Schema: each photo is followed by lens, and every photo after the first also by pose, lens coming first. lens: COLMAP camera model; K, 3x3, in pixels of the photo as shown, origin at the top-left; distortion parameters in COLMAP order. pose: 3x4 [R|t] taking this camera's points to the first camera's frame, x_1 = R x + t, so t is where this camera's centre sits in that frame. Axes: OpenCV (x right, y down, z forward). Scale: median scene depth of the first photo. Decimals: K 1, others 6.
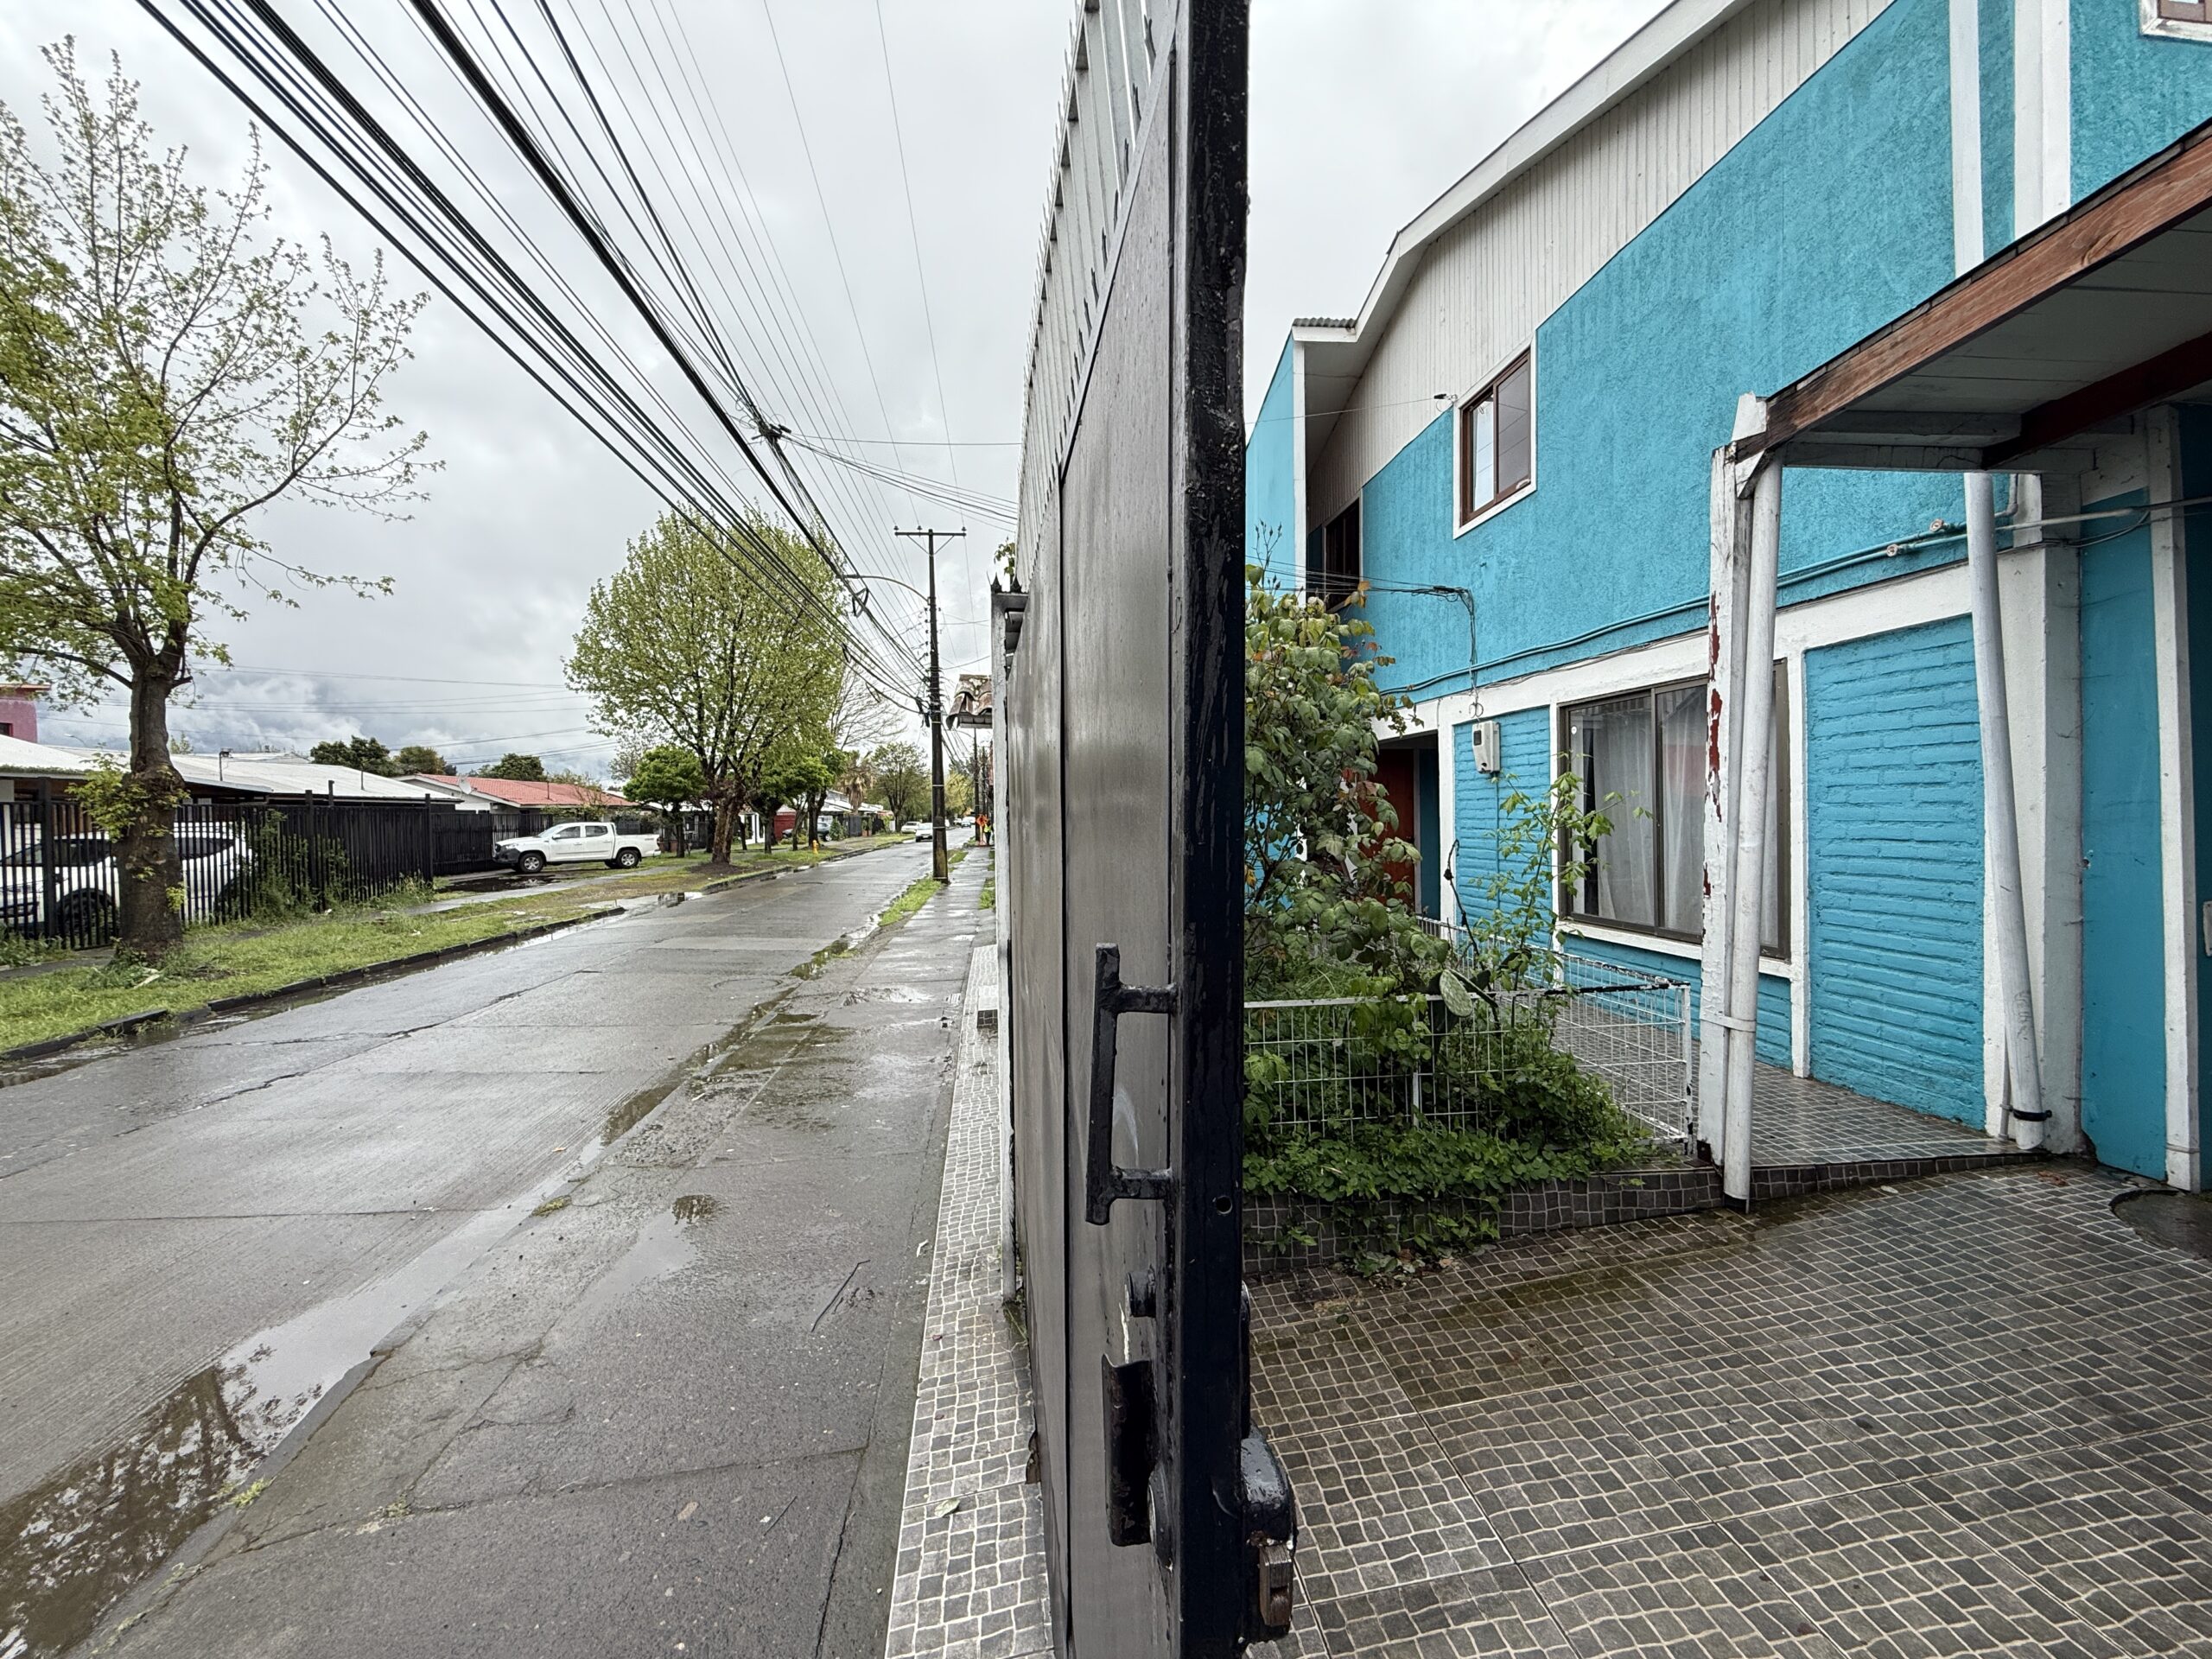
lens RADIAL K [[878.1, 0, 1101.1], [0, 878.1, 827.9], [0, 0, 1]] dist [0.000658, -0.000033]
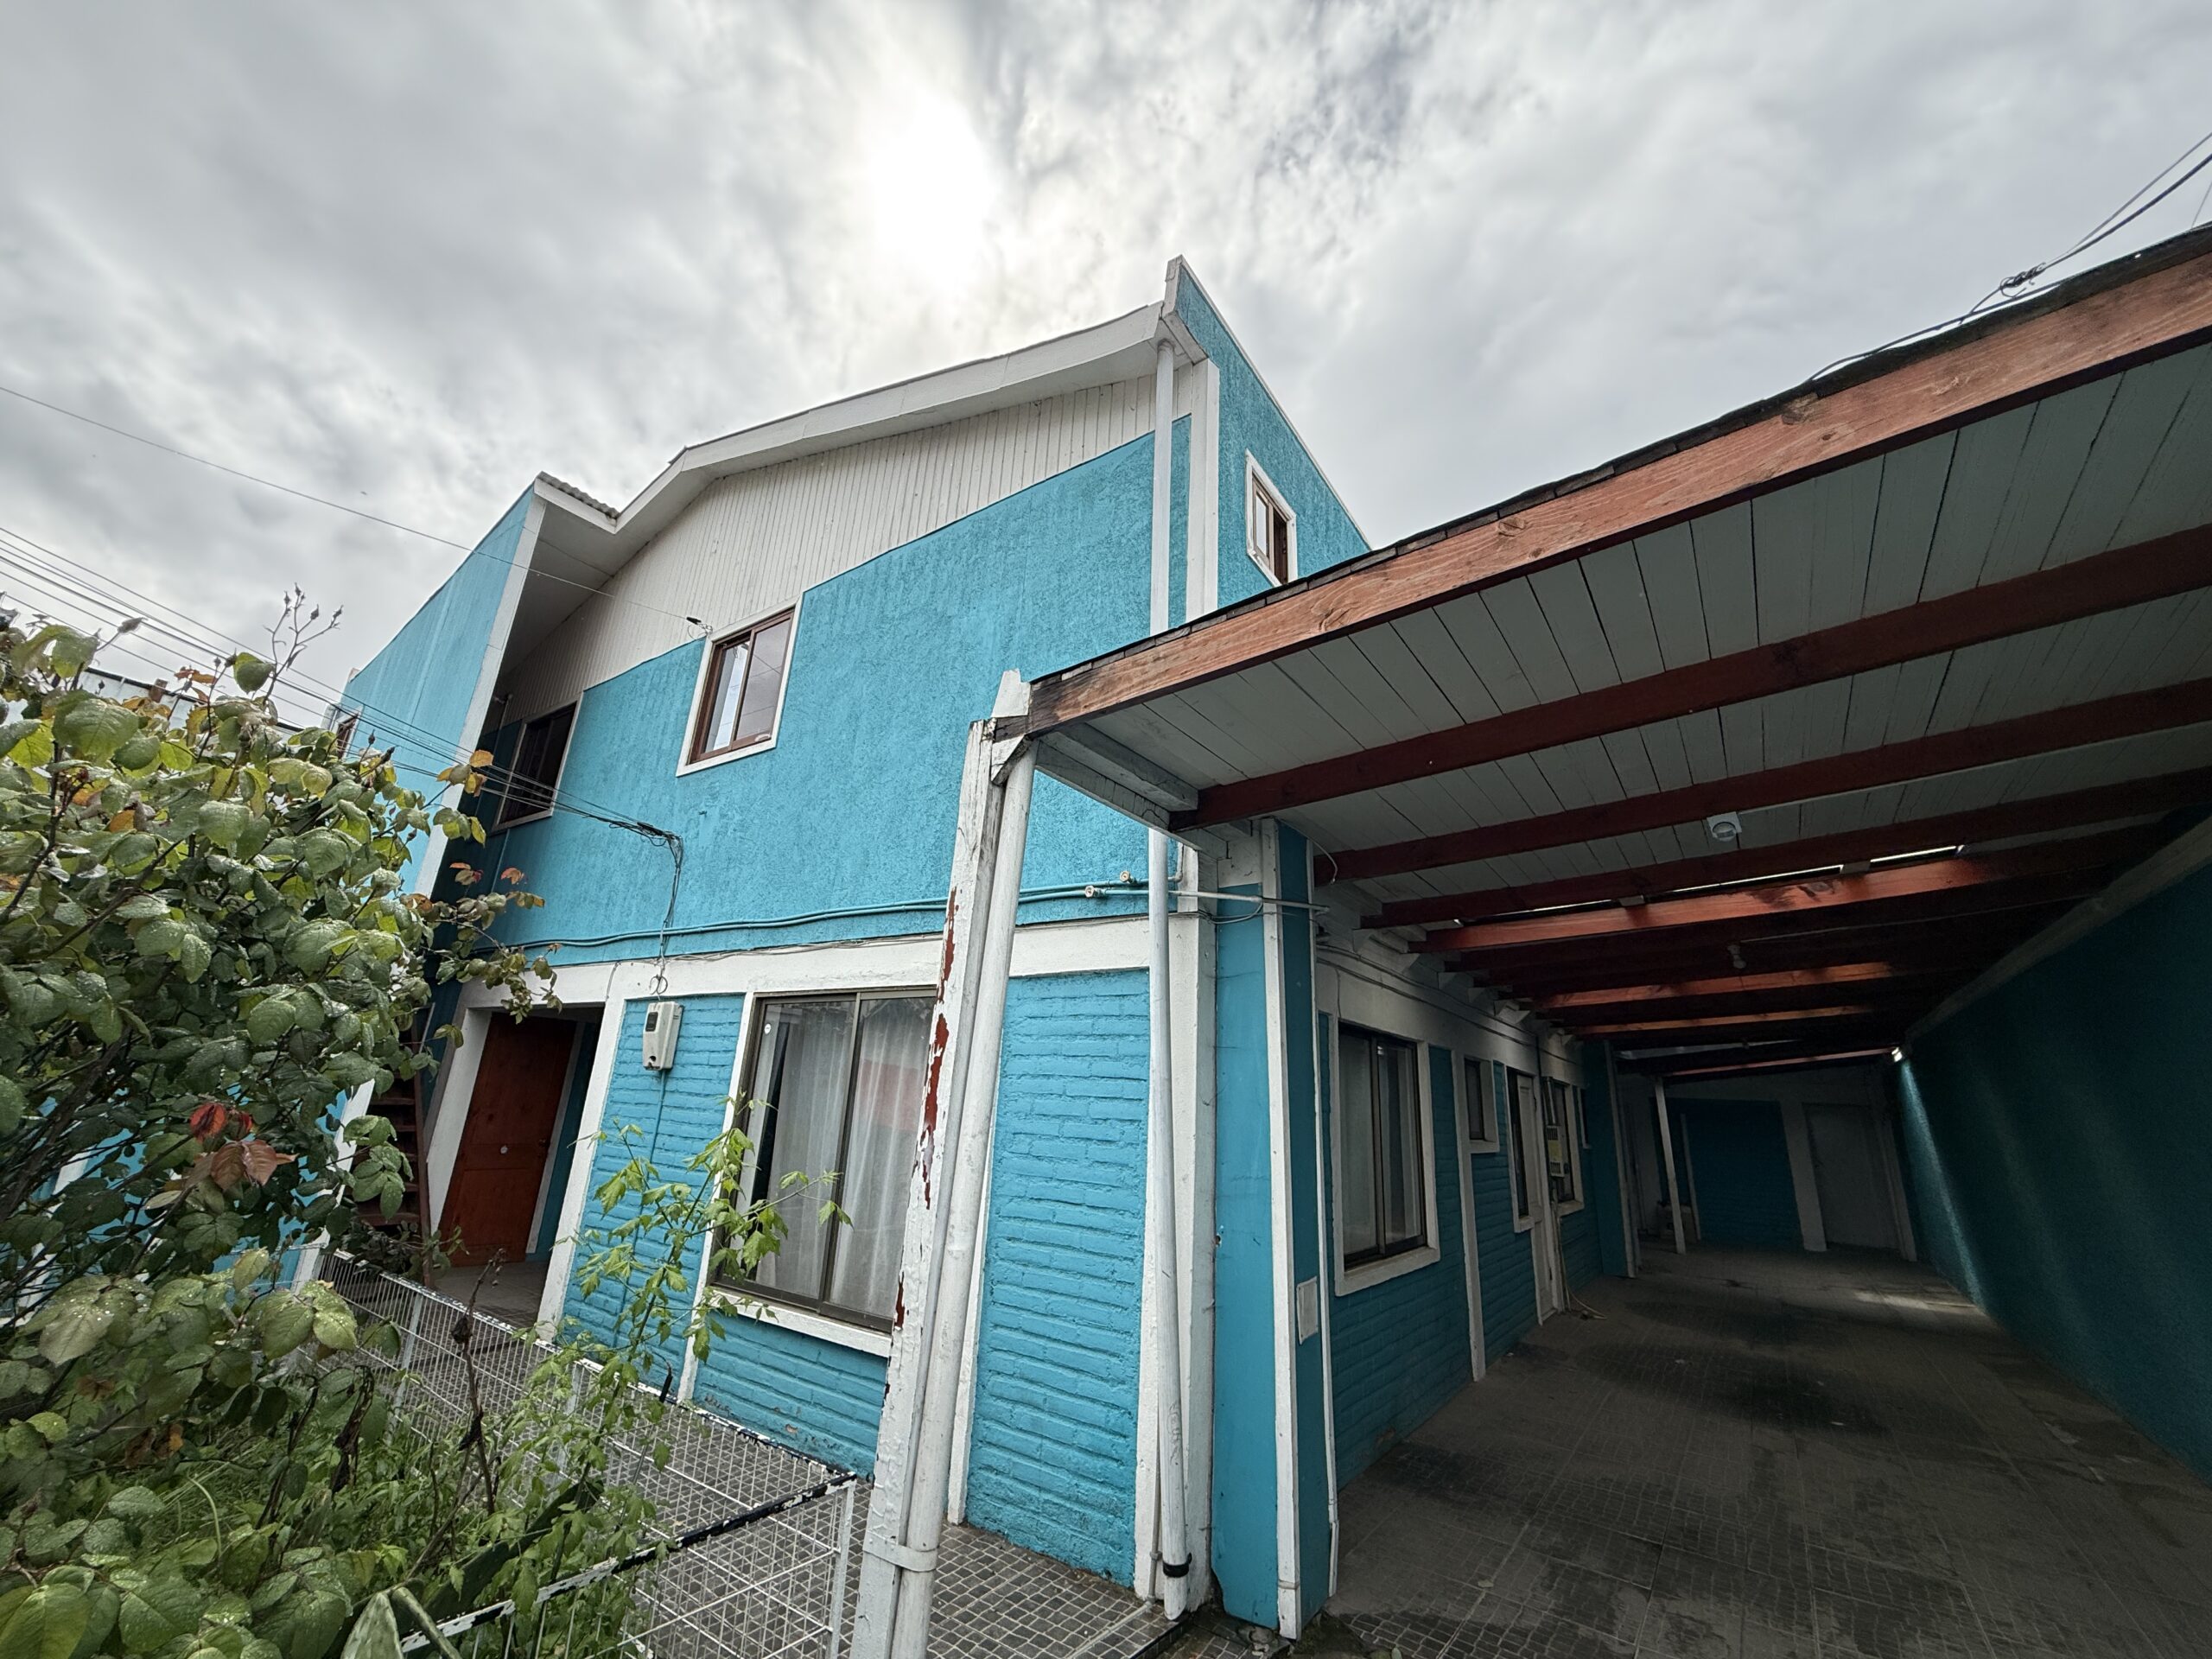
lens RADIAL K [[878.1, 0, 1101.1], [0, 878.1, 827.9], [0, 0, 1]] dist [0.000658, -0.000033]
pose [[0.660184, 0.273441, 0.699563, 0.196092], [-0.049268, 0.945138, -0.322936, -0.064156], [-0.749487, 0.178731, 0.637436, 0.346380]]
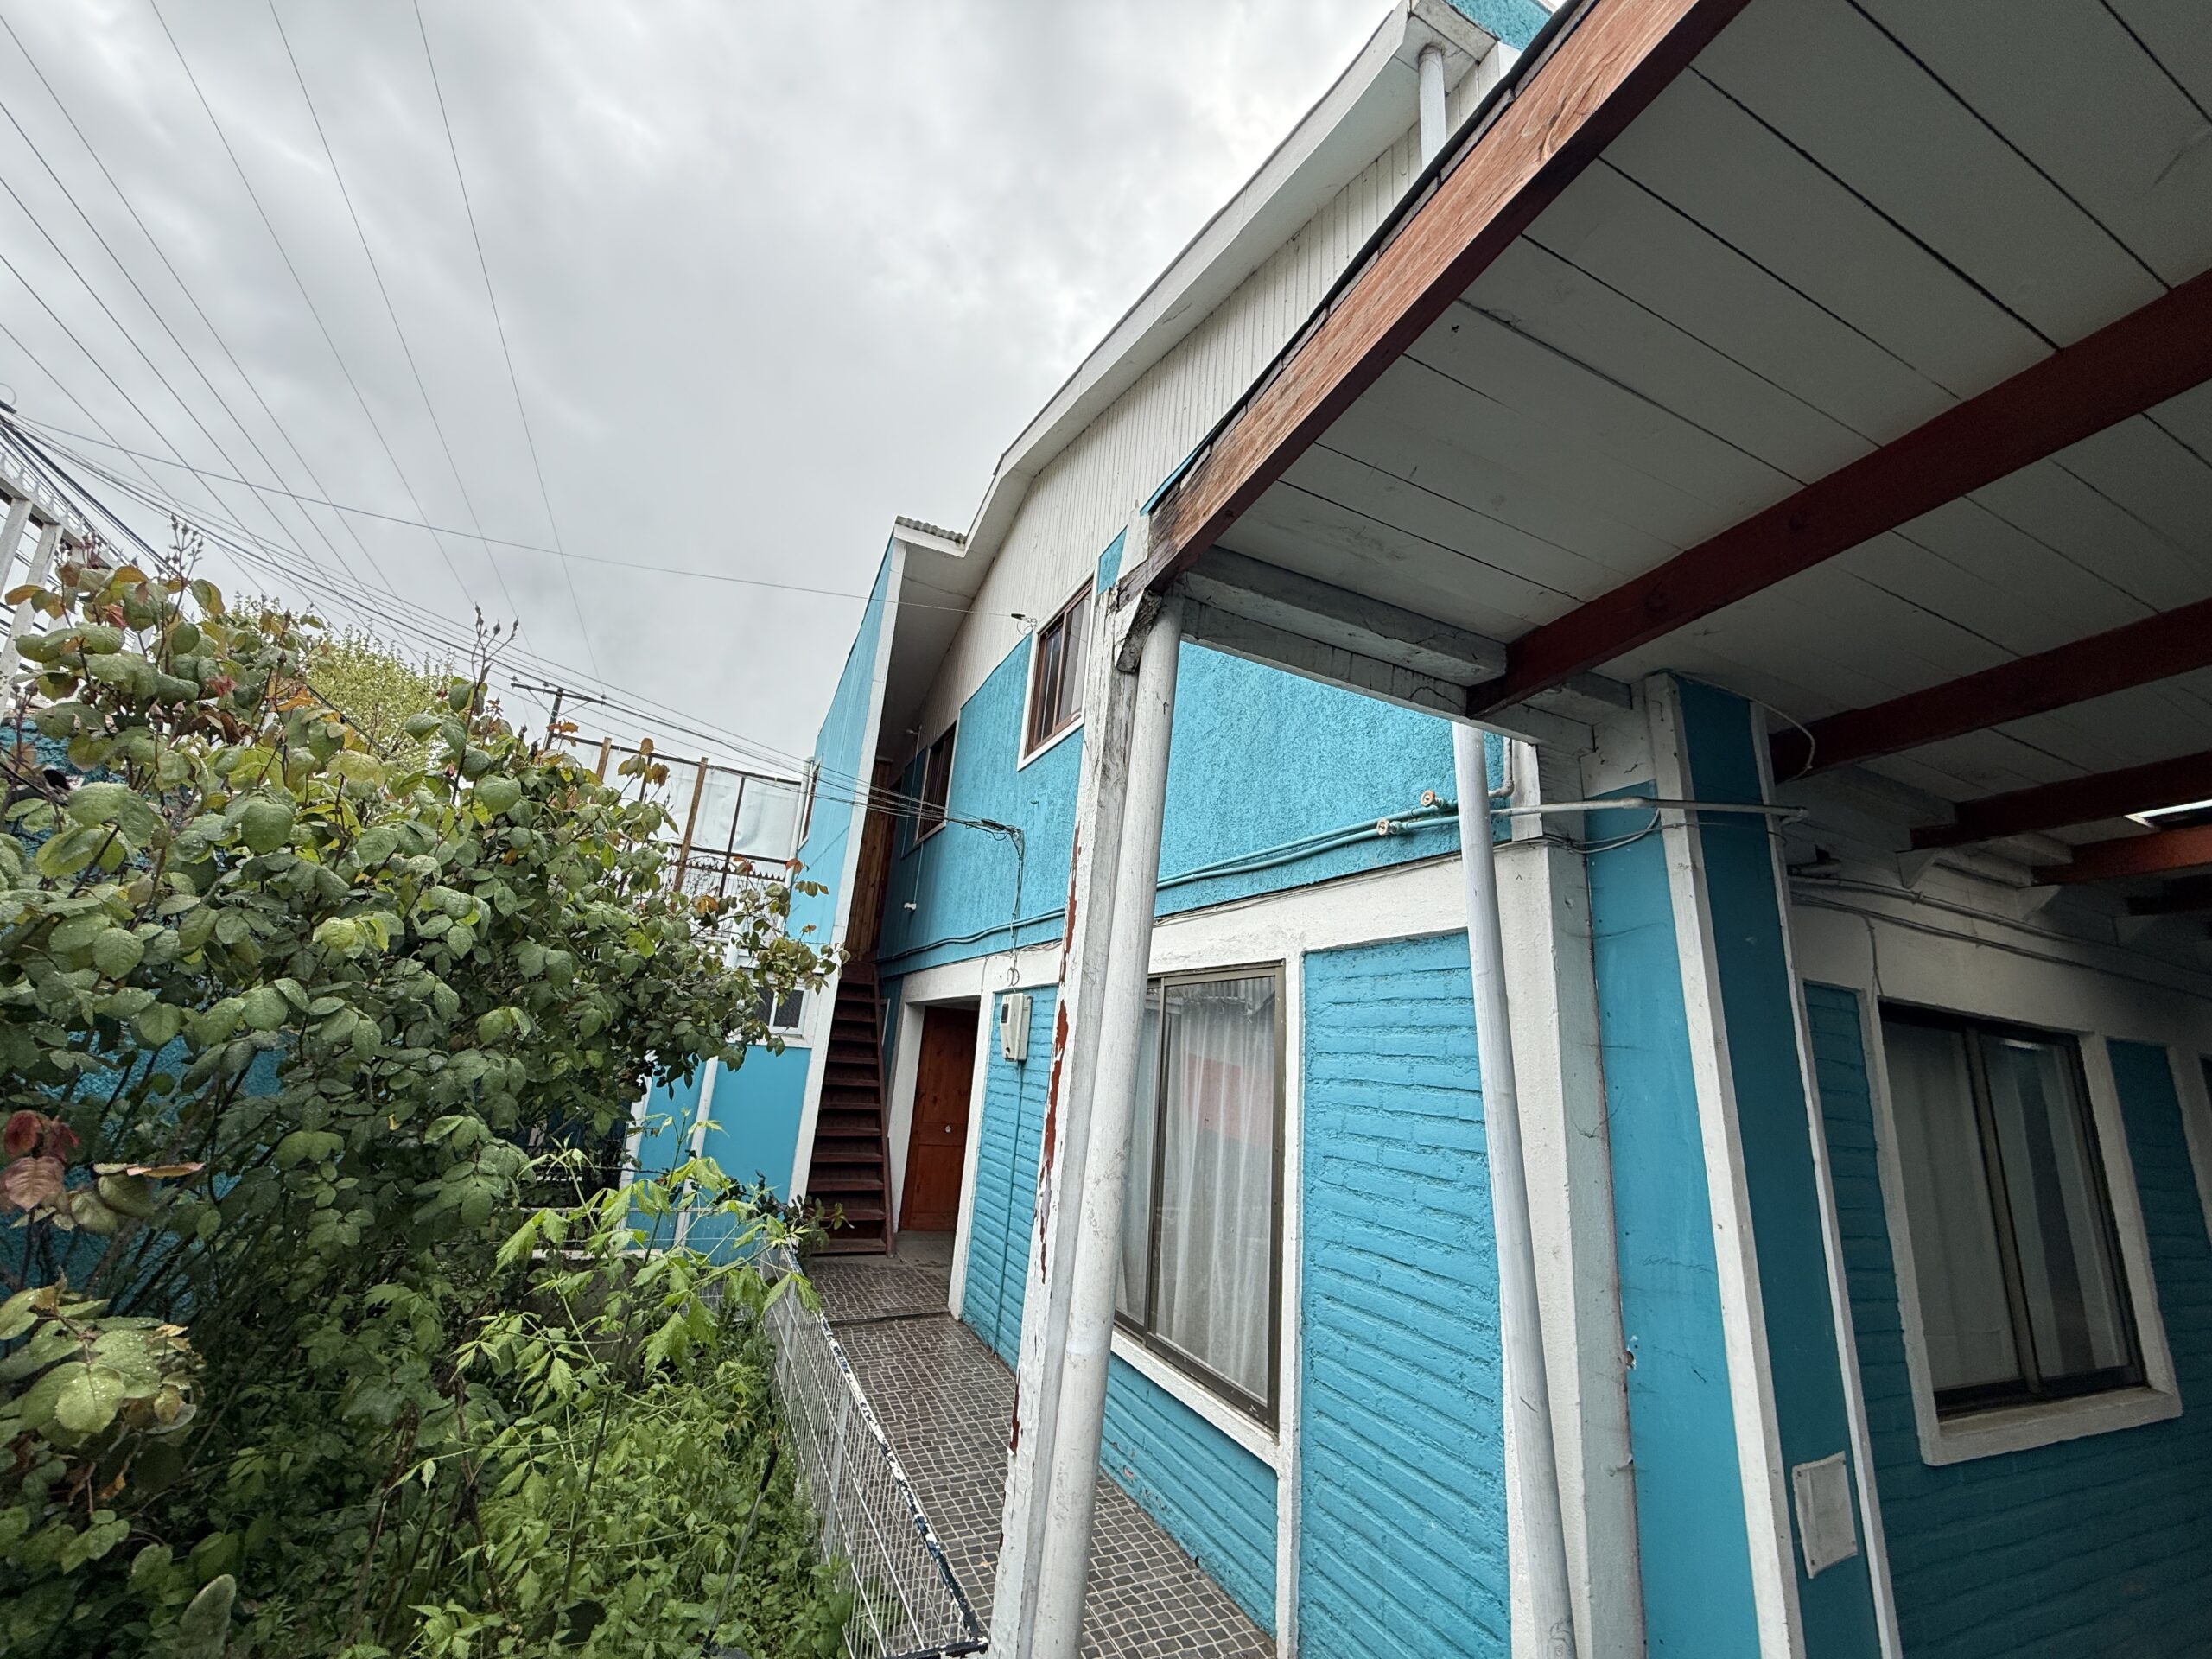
lens RADIAL K [[878.6, 0, 1100.7], [0, 878.6, 827.2], [0, 0, 1]] dist [0.001080, 0.000132]
pose [[0.939743, 0.169830, 0.296718, 0.476981], [-0.085468, 0.957037, -0.277084, -0.099147], [-0.331027, 0.235028, 0.913883, 0.427500]]
